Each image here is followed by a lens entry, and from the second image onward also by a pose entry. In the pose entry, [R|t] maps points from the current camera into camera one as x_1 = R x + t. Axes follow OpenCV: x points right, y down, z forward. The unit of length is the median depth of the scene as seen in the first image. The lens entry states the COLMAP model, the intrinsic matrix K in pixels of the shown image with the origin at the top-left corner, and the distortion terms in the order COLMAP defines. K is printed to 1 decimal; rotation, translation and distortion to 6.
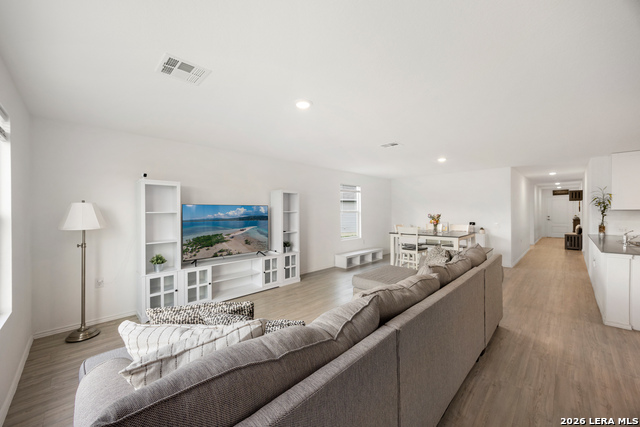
lens RADIAL K [[245.0, 0, 311.8], [0, 245.0, 214.7], [0, 0, 1]] dist [-0.002757, 0.000216]
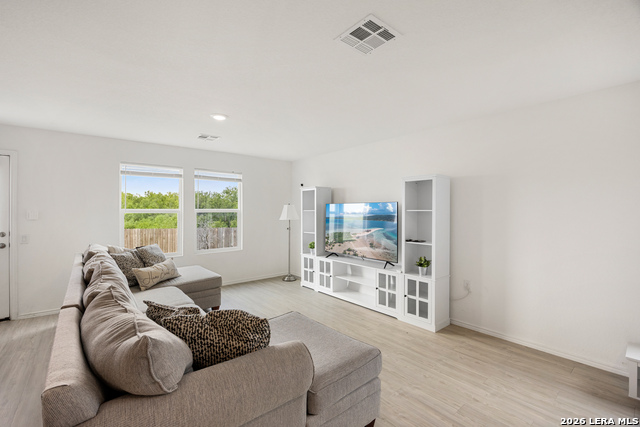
lens RADIAL K [[285.1, 0, 318.8], [0, 285.1, 211.4], [0, 0, 1]] dist [-0.011808, -0.000507]
pose [[-0.080002, 0.008489, -0.996759, 0.639828], [-0.007772, 0.999928, 0.009140, -0.012923], [0.996764, 0.008478, -0.079930, 0.795832]]
